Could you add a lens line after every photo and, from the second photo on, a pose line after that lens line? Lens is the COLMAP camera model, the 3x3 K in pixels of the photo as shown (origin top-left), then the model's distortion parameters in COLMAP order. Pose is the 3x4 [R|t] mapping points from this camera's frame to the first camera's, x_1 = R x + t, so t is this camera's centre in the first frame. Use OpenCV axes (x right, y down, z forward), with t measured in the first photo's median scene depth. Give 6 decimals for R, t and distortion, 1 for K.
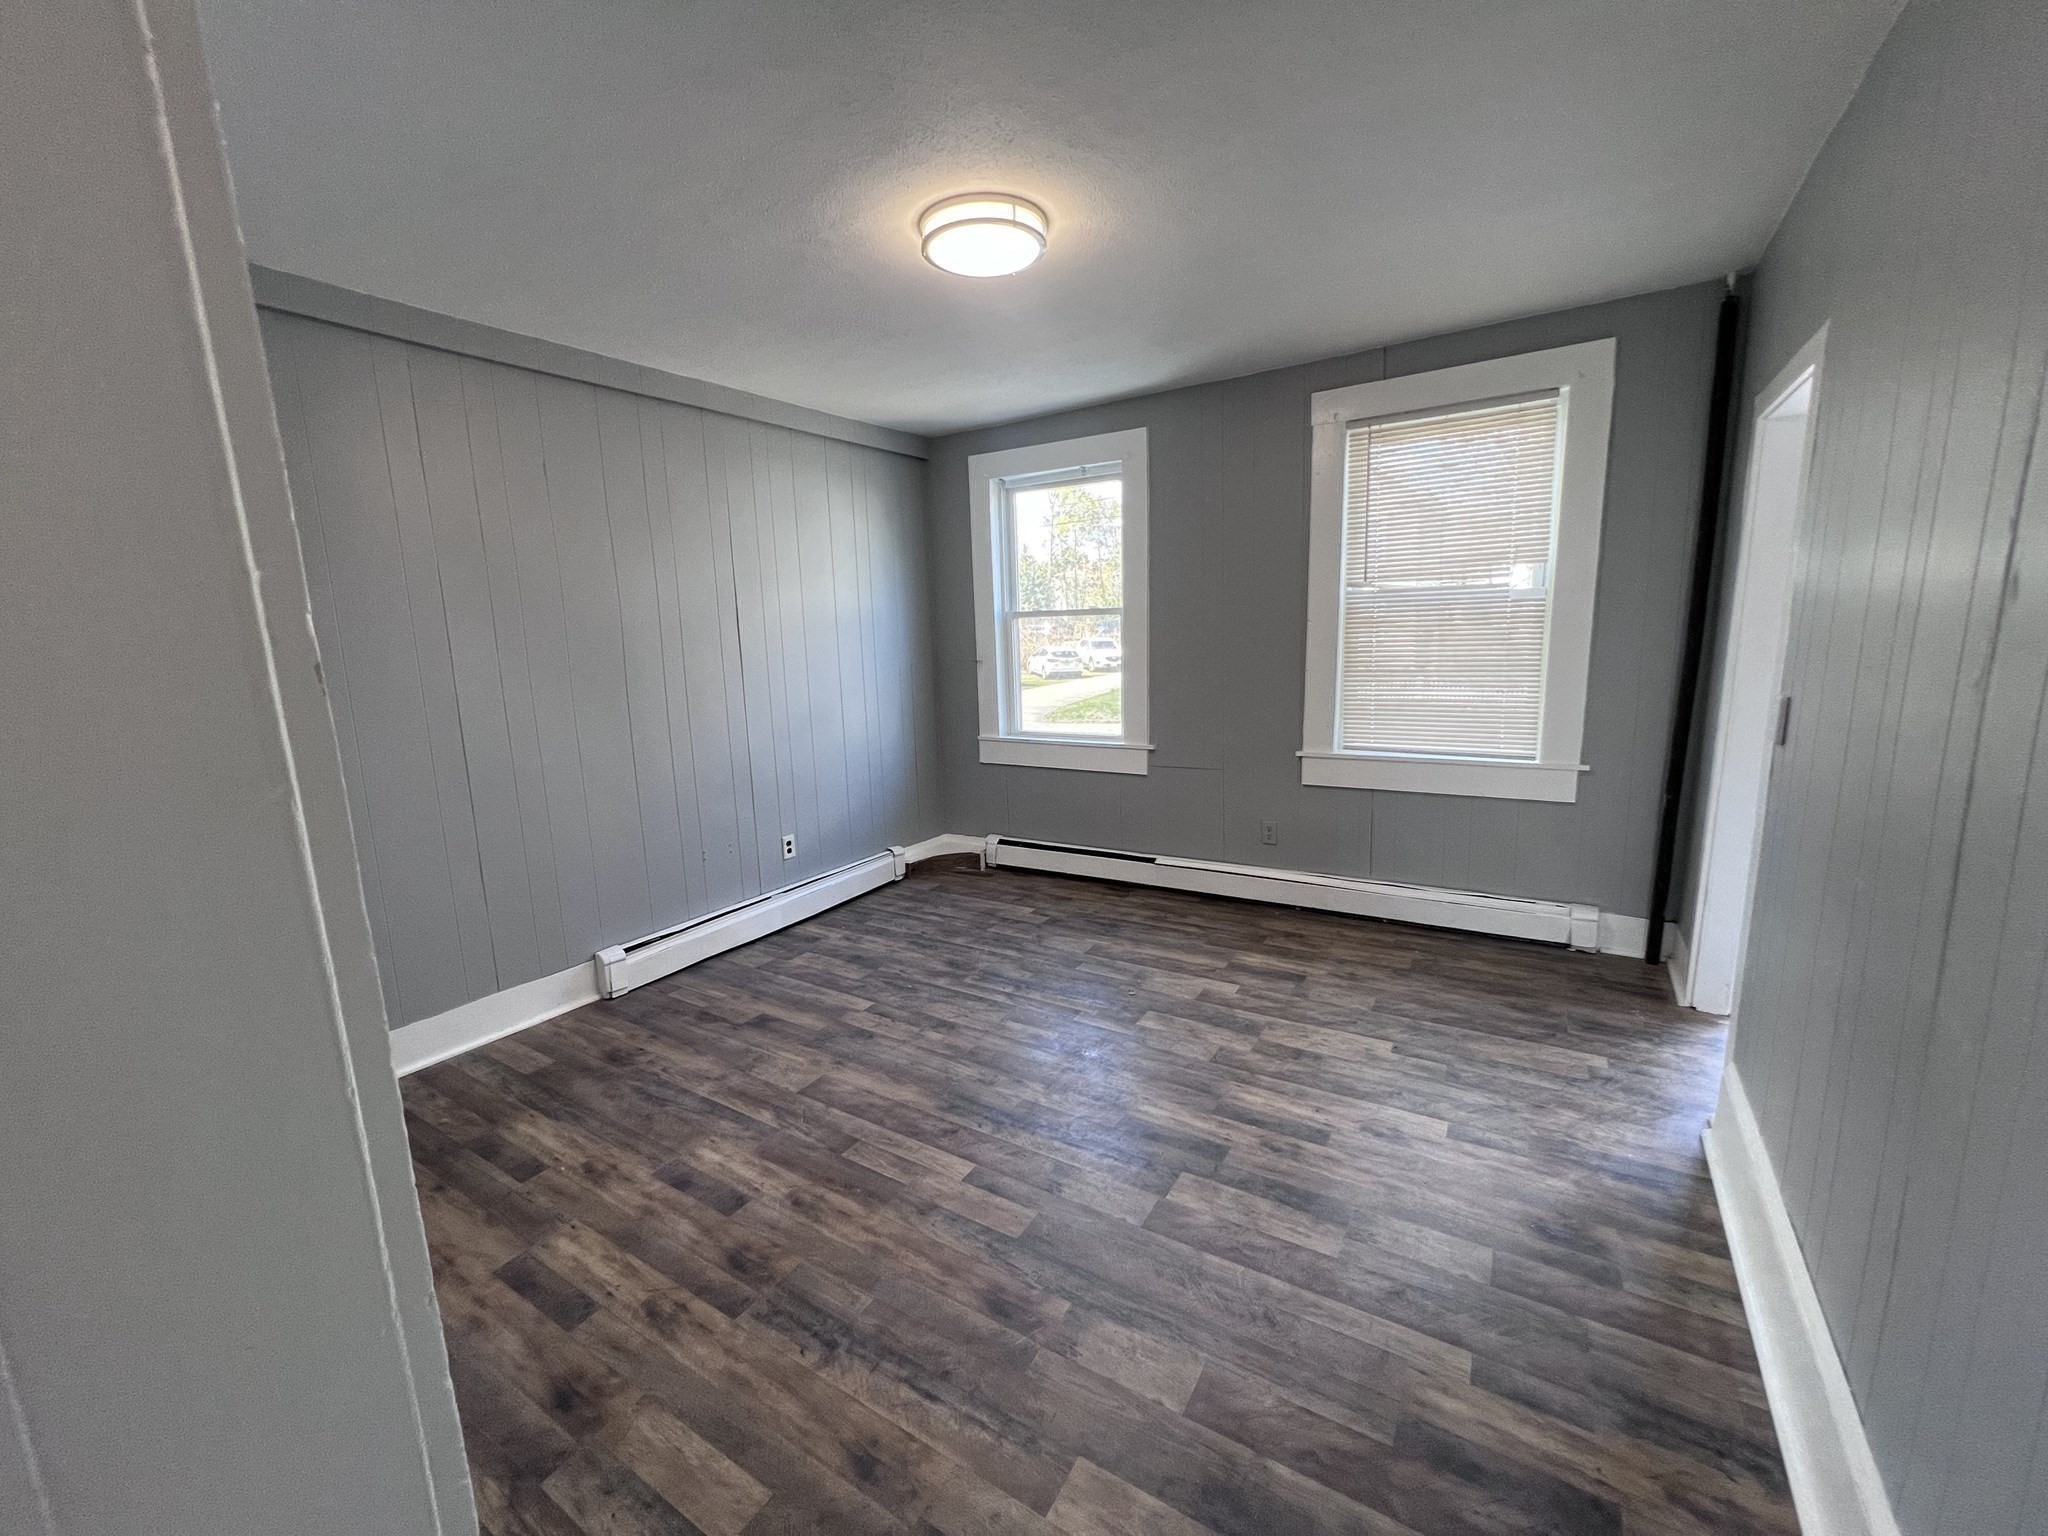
lens RADIAL K [[819.9, 0, 1018.1], [0, 819.9, 766.2], [0, 0, 1]] dist [-0.003318, 0.000566]
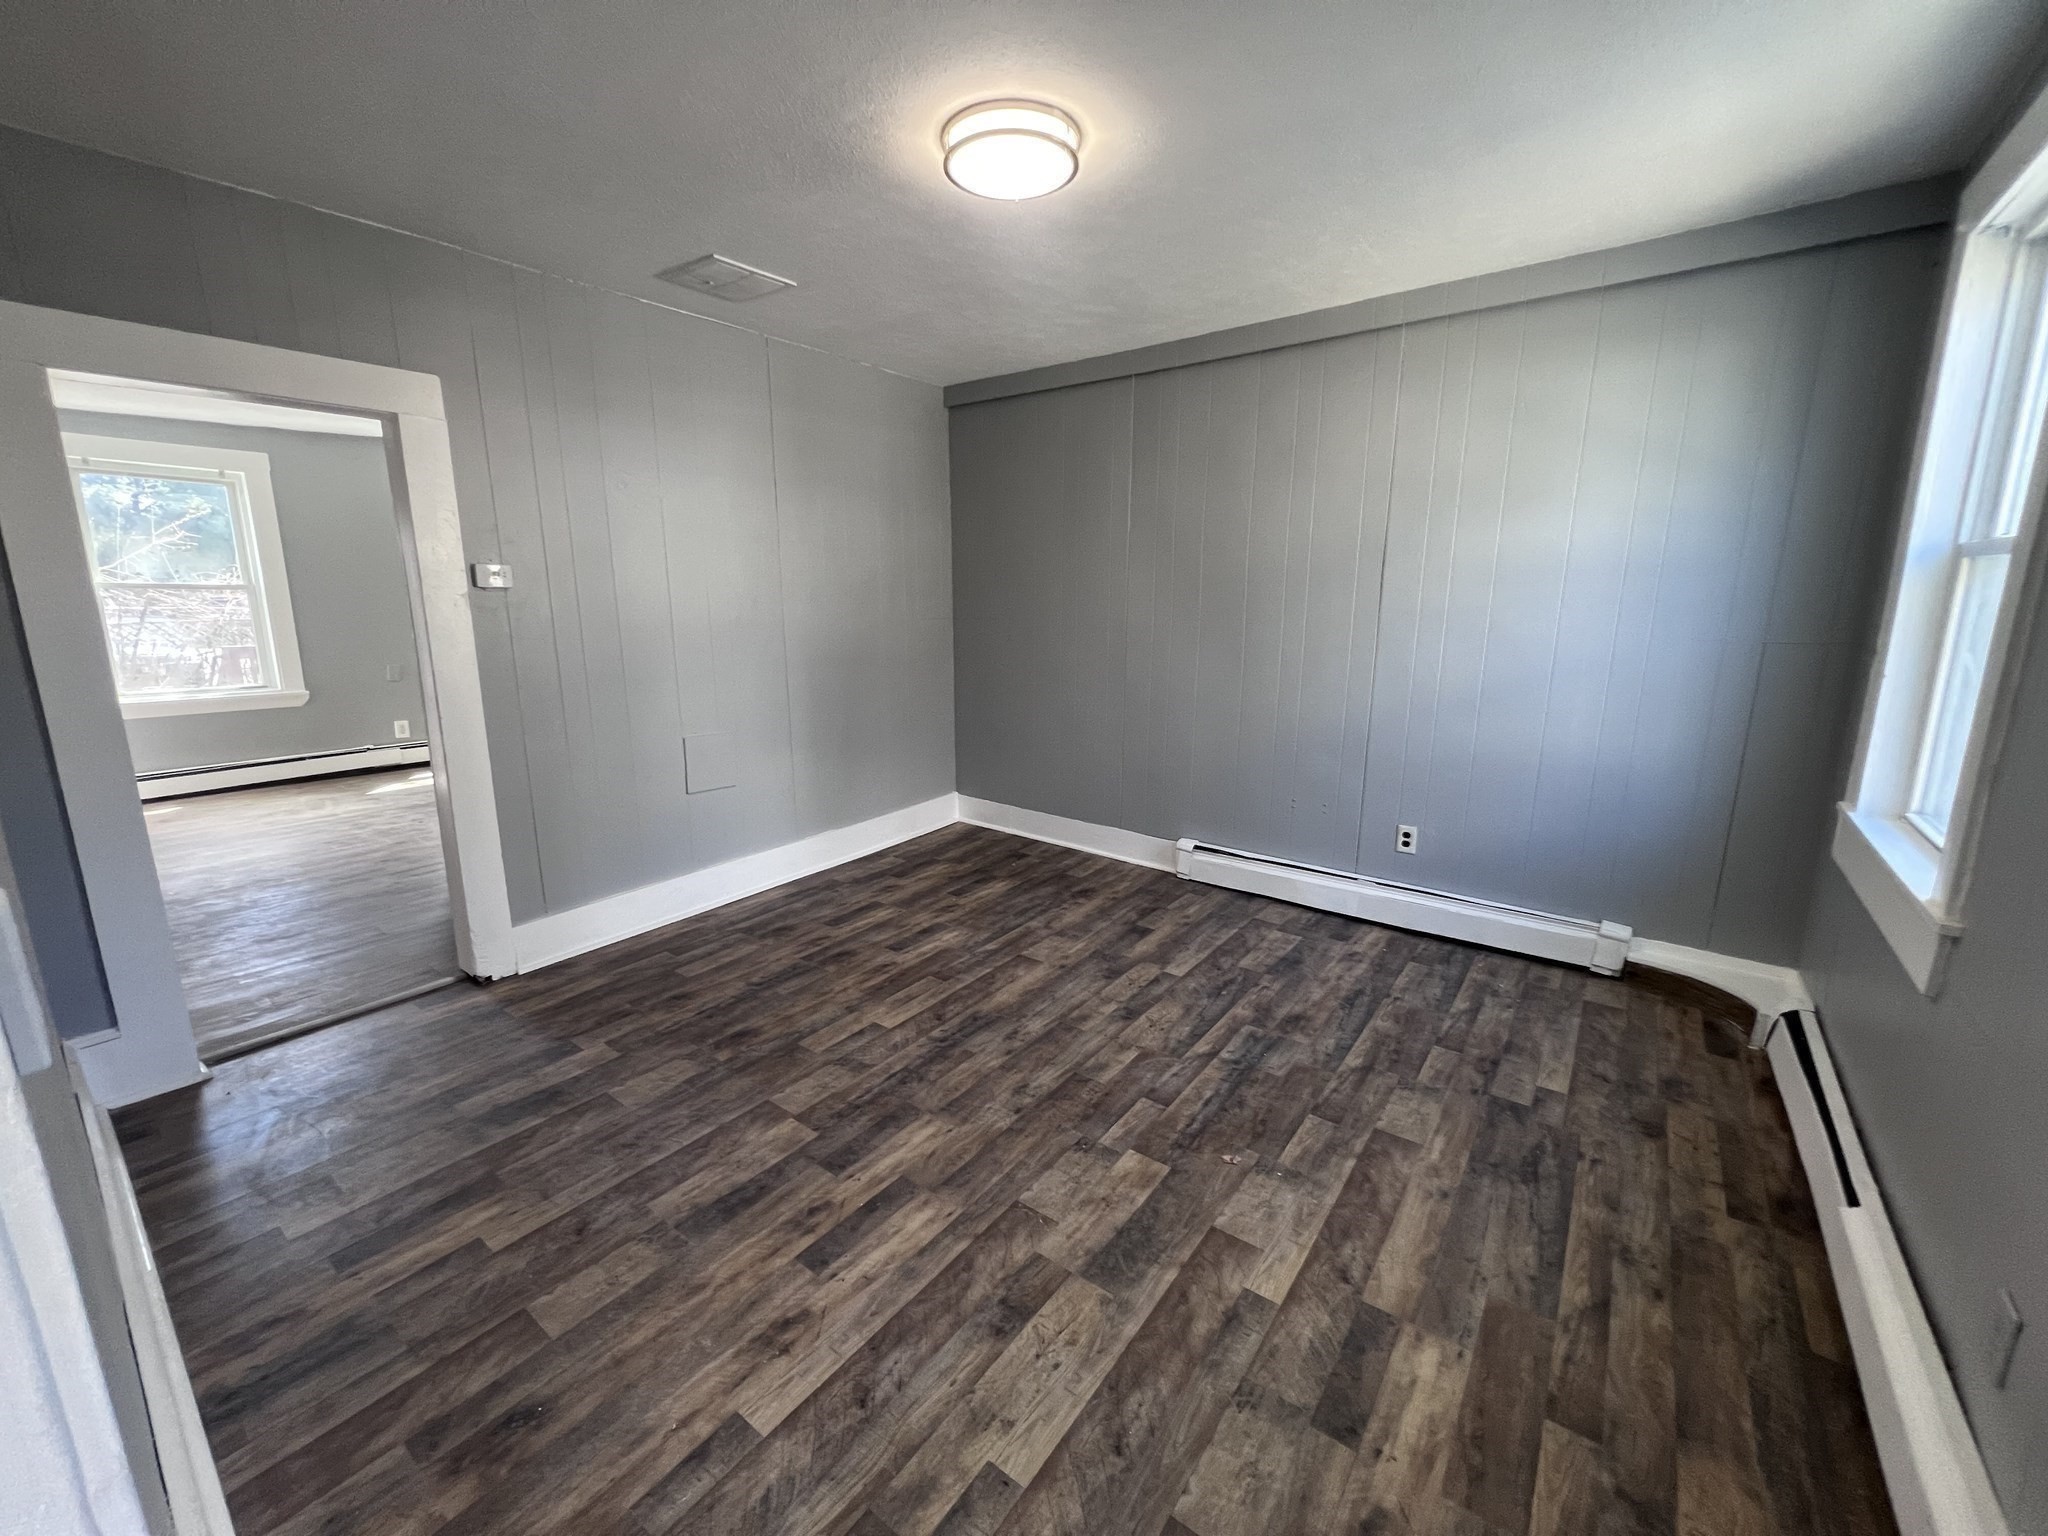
lens RADIAL K [[827.3, 0, 1030.4], [0, 827.3, 766.4], [0, 0, 1]] dist [-0.003284, 0.000511]
pose [[-0.083624, 0.237486, -0.967785, 0.743819], [-0.164930, 0.954493, 0.248476, -0.160700], [0.982754, 0.180395, -0.040650, 0.860798]]
